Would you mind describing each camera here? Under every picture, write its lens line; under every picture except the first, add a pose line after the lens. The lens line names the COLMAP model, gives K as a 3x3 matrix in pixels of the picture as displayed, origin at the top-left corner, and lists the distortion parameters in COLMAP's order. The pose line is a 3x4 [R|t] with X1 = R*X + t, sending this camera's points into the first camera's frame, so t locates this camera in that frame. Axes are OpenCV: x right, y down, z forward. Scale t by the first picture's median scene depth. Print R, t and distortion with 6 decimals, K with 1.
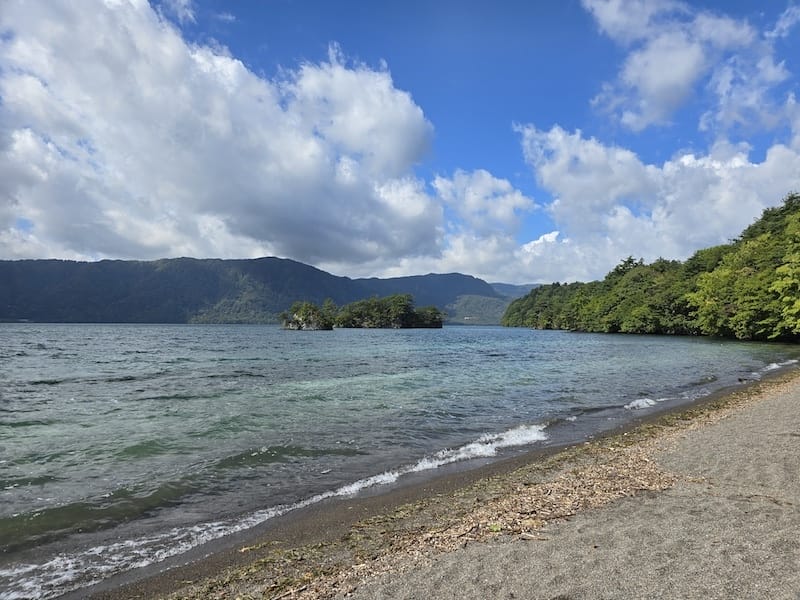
lens RADIAL K [[542.7, 0, 400.0], [0, 542.7, 300.0], [0, 0, 1]] dist [0.111622, -0.125725]
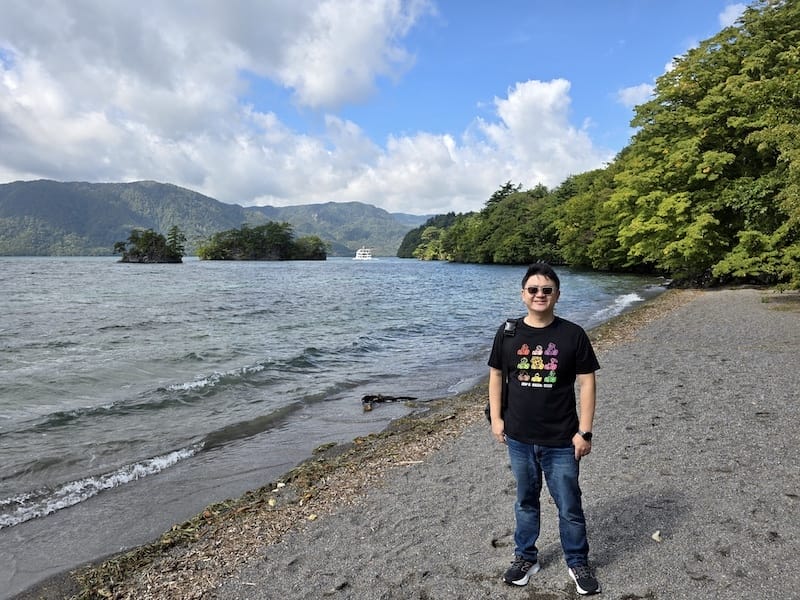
lens RADIAL K [[542.7, 0, 400.0], [0, 542.7, 300.0], [0, 0, 1]] dist [0.111622, -0.125725]
pose [[0.987096, -0.019139, 0.158985, 0.089529], [-0.000880, 0.992169, 0.124901, 0.005180], [-0.160130, -0.123429, 0.979349, 0.097491]]
